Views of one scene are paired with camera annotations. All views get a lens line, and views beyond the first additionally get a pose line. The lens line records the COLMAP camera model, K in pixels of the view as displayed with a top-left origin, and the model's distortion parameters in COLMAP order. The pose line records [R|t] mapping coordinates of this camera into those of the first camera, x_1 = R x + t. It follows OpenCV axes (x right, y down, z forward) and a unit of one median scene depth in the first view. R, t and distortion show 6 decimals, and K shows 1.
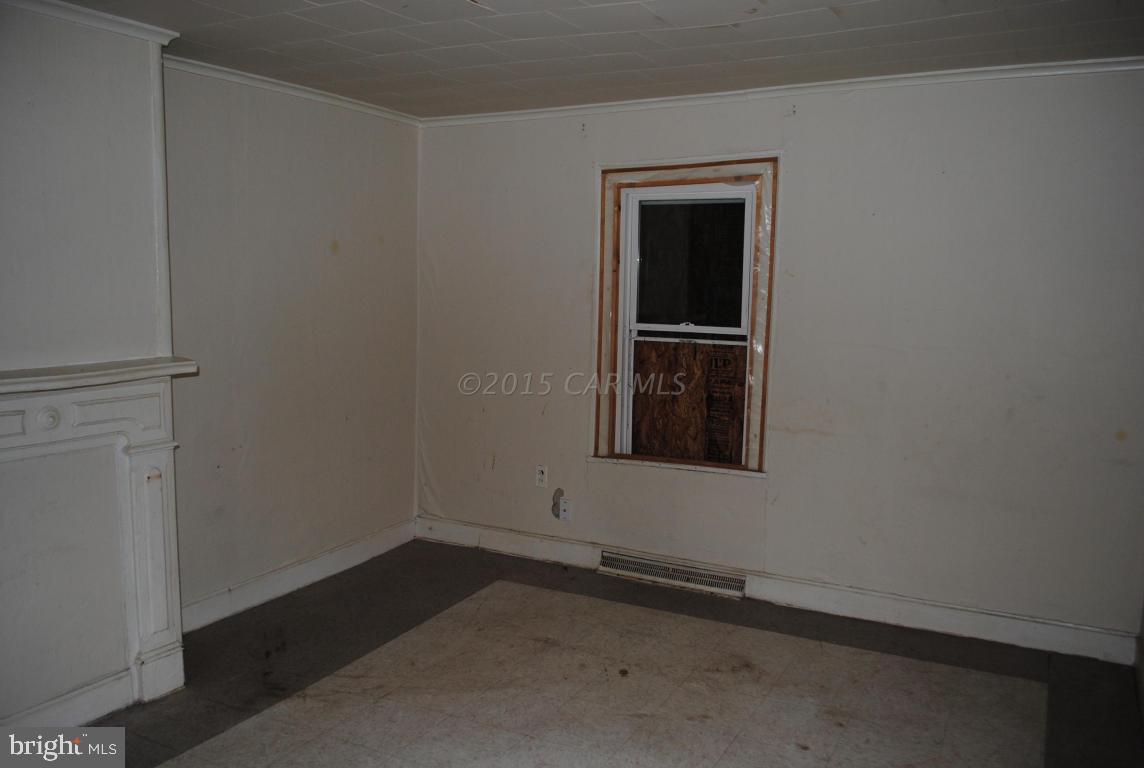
lens RADIAL K [[906.2, 0, 572.0], [0, 906.2, 384.0], [0, 0, 1]] dist [-0.002007, -0.002653]
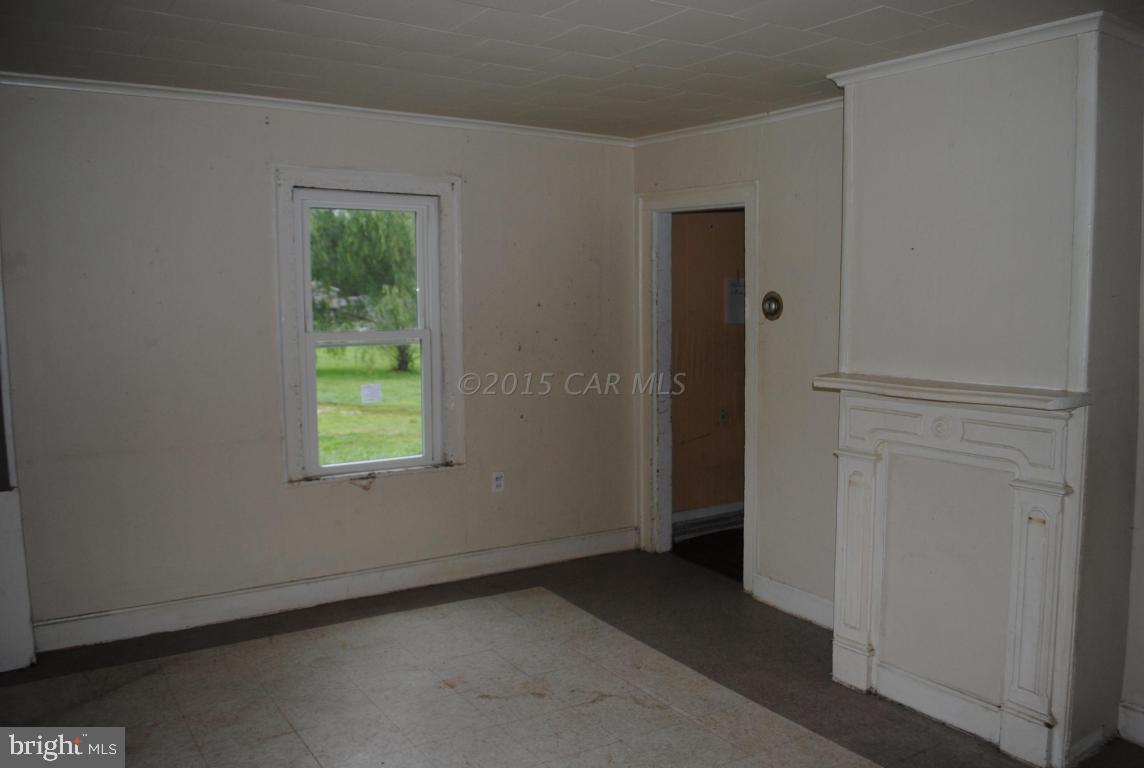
lens RADIAL K [[906.2, 0, 572.0], [0, 906.2, 384.0], [0, 0, 1]] dist [-0.002007, -0.002653]
pose [[-0.427909, 0.072559, -0.900905, 0.570444], [-0.117838, 0.983786, 0.135204, -0.103712], [0.896107, 0.164016, -0.412420, 0.975748]]
